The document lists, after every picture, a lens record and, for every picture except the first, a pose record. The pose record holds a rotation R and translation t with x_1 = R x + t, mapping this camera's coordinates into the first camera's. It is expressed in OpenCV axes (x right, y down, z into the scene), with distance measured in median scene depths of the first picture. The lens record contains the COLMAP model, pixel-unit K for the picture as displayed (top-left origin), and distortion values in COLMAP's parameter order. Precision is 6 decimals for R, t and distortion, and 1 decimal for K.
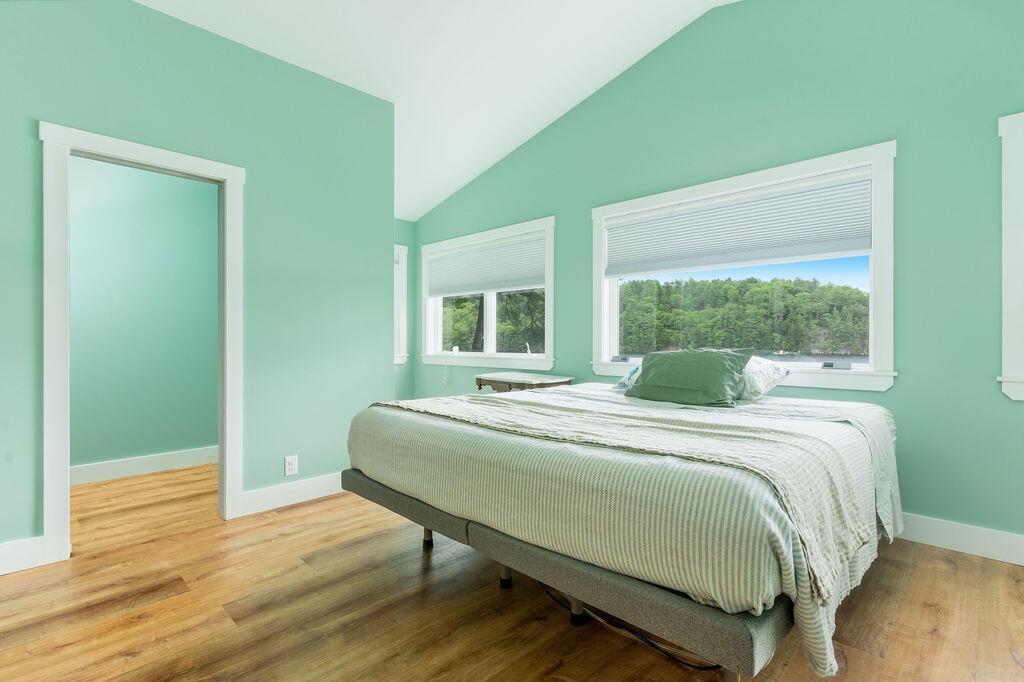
lens RADIAL K [[488.7, 0, 512.0], [0, 488.7, 341.0], [0, 0, 1]] dist [-0.002845, -0.000361]
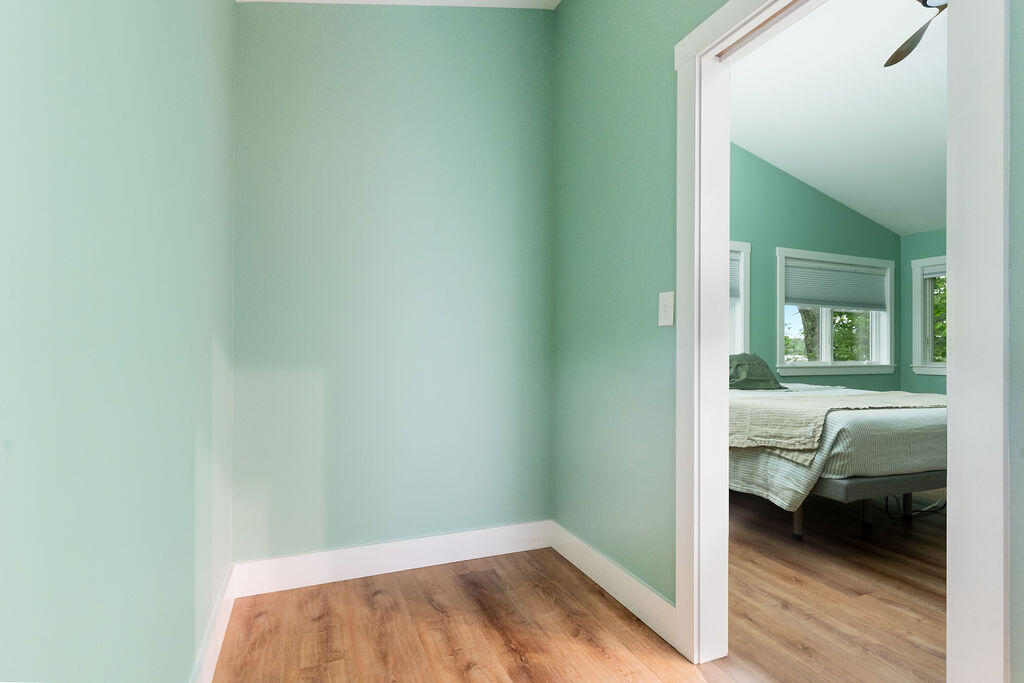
lens RADIAL K [[488.7, 0, 512.0], [0, 488.7, 341.5], [0, 0, 1]] dist [-0.002845, -0.000361]
pose [[0.403731, 0.018726, 0.914686, -1.748134], [-0.006553, 0.999824, -0.017576, 0.014710], [-0.914854, 0.001102, 0.403783, 1.430949]]
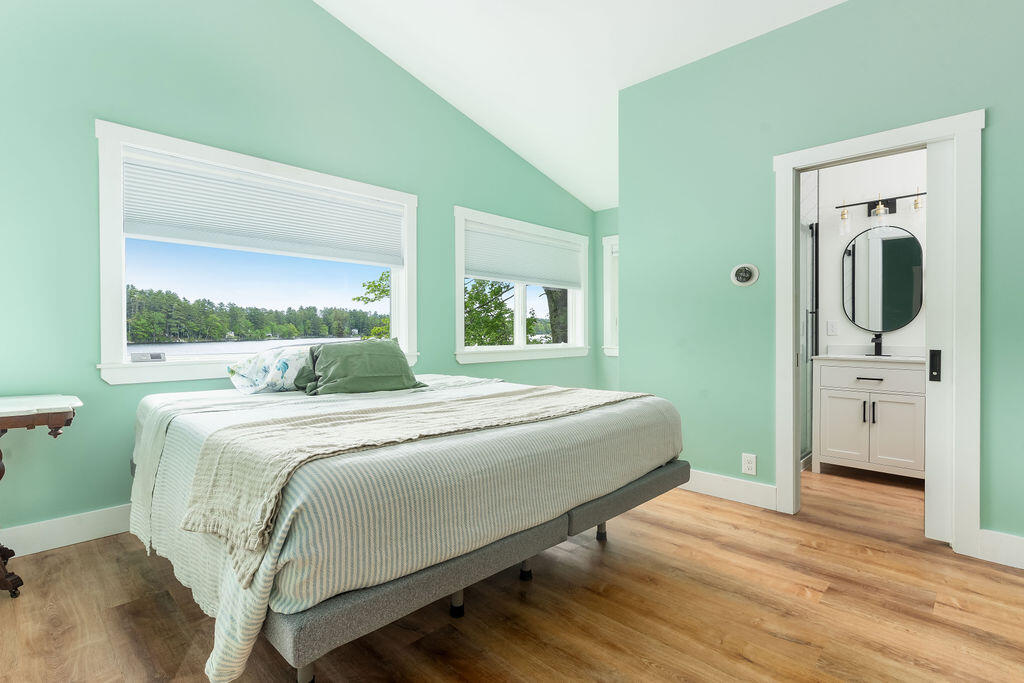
lens RADIAL K [[507.6, 0, 511.6], [0, 507.6, 315.7], [0, 0, 1]] dist [0.000252, -0.000012]
pose [[-0.011865, 0.031021, 0.999448, -0.981482], [-0.002995, 0.999513, -0.031058, -0.002411], [-0.999925, -0.003362, -0.011767, 0.966397]]
